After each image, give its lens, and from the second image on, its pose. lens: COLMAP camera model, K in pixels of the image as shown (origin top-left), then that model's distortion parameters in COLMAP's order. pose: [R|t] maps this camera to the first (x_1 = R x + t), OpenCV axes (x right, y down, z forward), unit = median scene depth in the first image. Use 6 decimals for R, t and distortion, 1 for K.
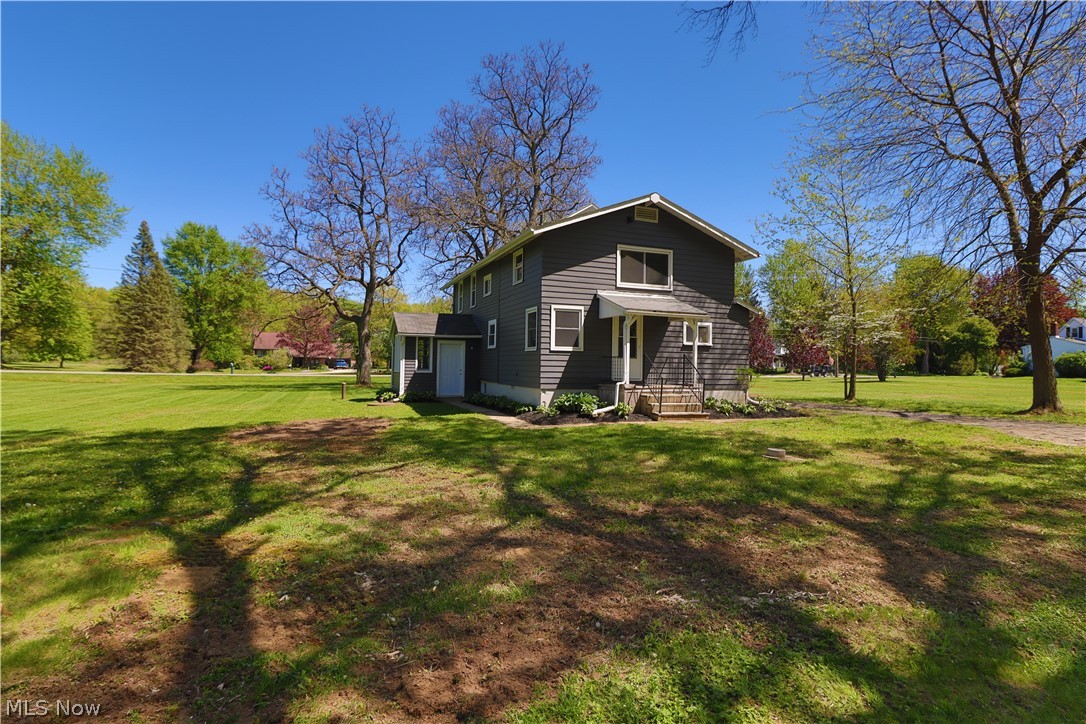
lens RADIAL K [[554.8, 0, 542.0], [0, 554.8, 365.5], [0, 0, 1]] dist [-0.005573, -0.010111]
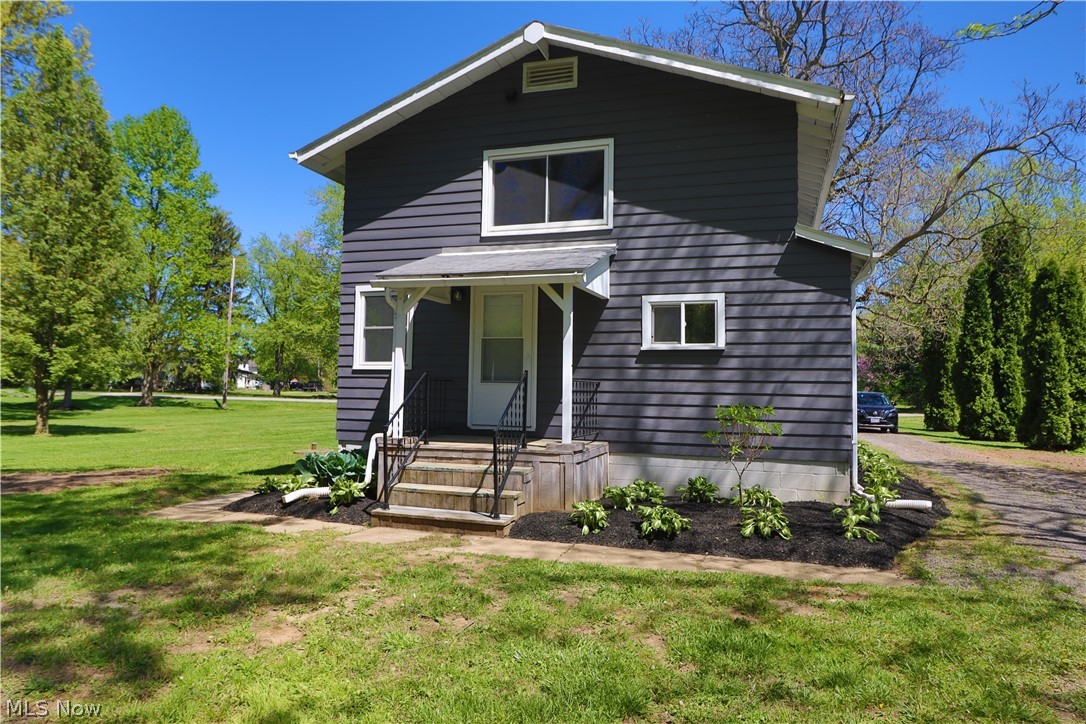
lens RADIAL K [[690.7, 0, 544.4], [0, 690.7, 358.0], [0, 0, 1]] dist [-0.008454, -0.000440]
pose [[0.784109, -0.035244, -0.619622, 0.535759], [-0.003771, 0.998097, -0.061543, 0.002020], [0.620612, 0.050593, 0.782484, 0.550999]]
